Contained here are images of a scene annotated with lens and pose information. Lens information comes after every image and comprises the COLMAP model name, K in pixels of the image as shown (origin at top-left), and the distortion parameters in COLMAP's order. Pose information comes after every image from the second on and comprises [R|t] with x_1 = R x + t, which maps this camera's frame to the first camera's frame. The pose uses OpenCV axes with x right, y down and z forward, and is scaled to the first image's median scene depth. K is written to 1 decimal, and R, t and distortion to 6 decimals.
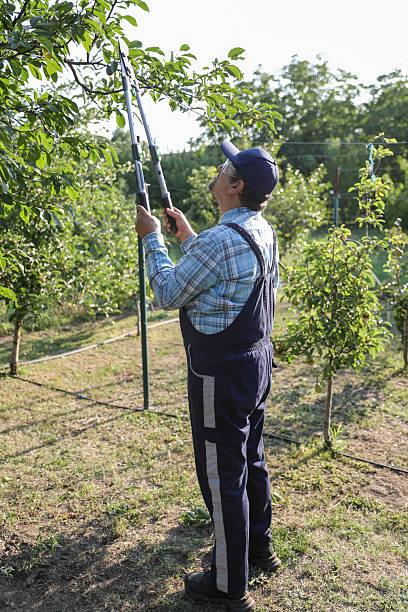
lens RADIAL K [[610.3, 0, 204.0], [0, 610.3, 306.0], [0, 0, 1]] dist [-0.026068, 0.030734]
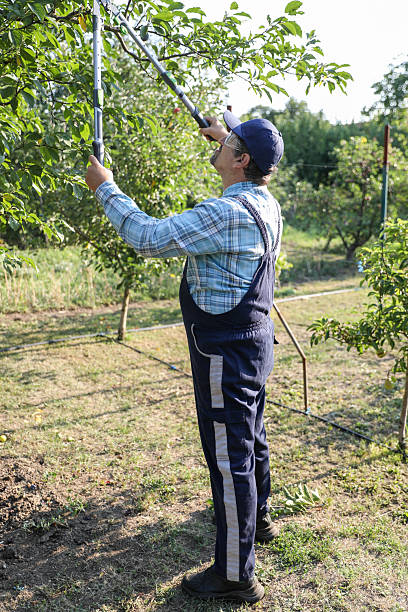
lens RADIAL K [[610.3, 0, 204.0], [0, 610.3, 306.0], [0, 0, 1]] dist [-0.026068, 0.030734]
pose [[0.954950, 0.065646, -0.289415, 0.198356], [-0.053285, 0.997307, 0.050392, -0.010339], [0.291944, -0.032700, 0.955876, 0.074735]]
